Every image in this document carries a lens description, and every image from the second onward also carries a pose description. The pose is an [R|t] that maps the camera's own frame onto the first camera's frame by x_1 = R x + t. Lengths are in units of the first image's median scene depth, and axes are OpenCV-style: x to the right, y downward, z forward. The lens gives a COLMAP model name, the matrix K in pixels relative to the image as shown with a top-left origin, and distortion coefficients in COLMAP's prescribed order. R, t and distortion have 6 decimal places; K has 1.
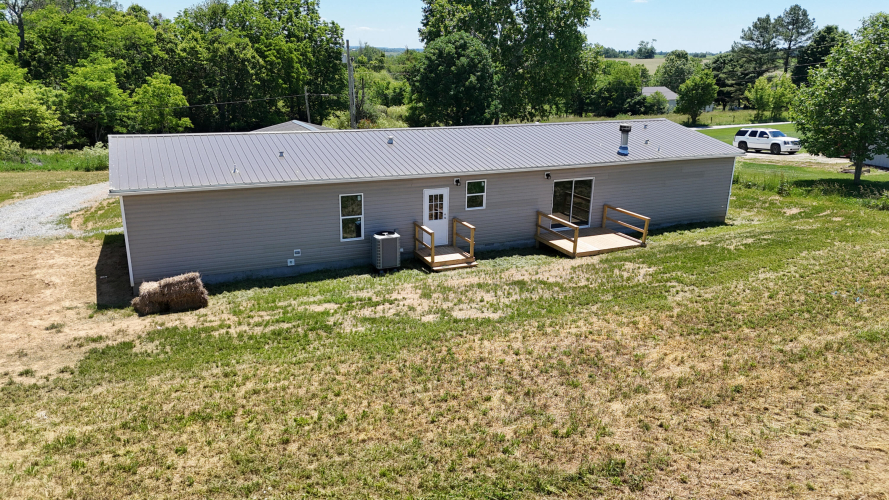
lens RADIAL K [[652.5, 0, 443.2], [0, 652.5, 249.3], [0, 0, 1]] dist [0.064884, -0.052942]
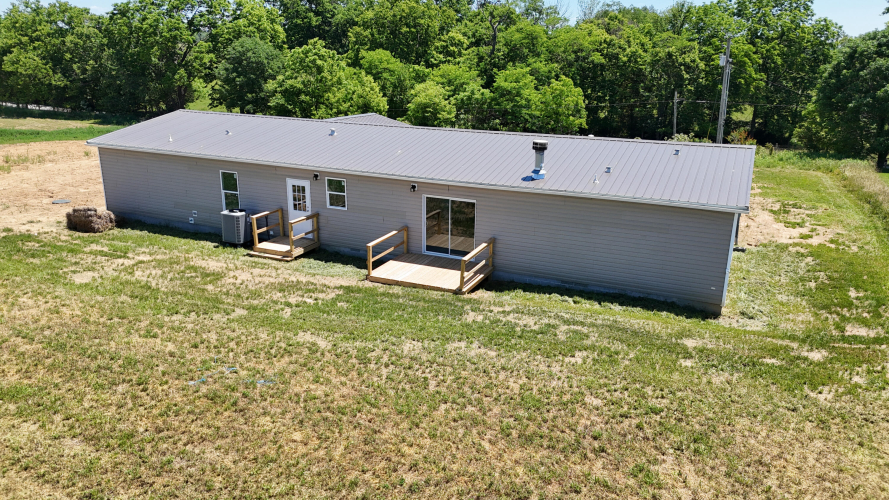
lens RADIAL K [[652.5, 0, 445.9], [0, 652.5, 251.5], [0, 0, 1]] dist [0.064884, -0.052942]
pose [[0.651907, 0.214873, -0.727219, 0.890031], [-0.220714, 0.971258, 0.089123, -0.124847], [0.725467, 0.102408, 0.680596, 0.484781]]
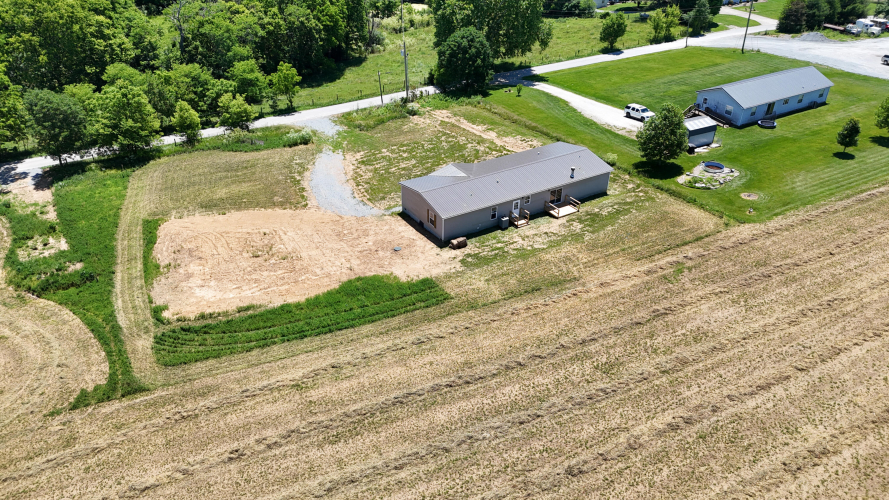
lens RADIAL K [[652.5, 0, 441.1], [0, 652.5, 251.6], [0, 0, 1]] dist [0.064884, -0.052942]
pose [[0.993920, -0.064533, 0.089209, -0.685434], [0.038674, 0.963224, 0.265903, -0.721799], [-0.103088, -0.260836, 0.959863, -2.131590]]
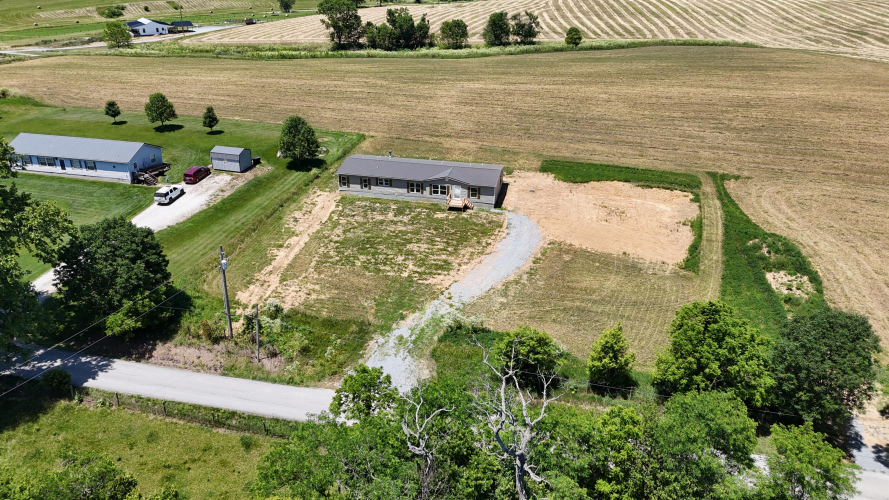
lens RADIAL K [[652.5, 0, 443.1], [0, 652.5, 249.4], [0, 0, 1]] dist [0.064884, -0.052942]
pose [[-0.798996, -0.275989, 0.534261, -2.616768], [0.146569, 0.772281, 0.618142, -2.464665], [-0.583200, 0.572199, -0.576598, 3.960888]]
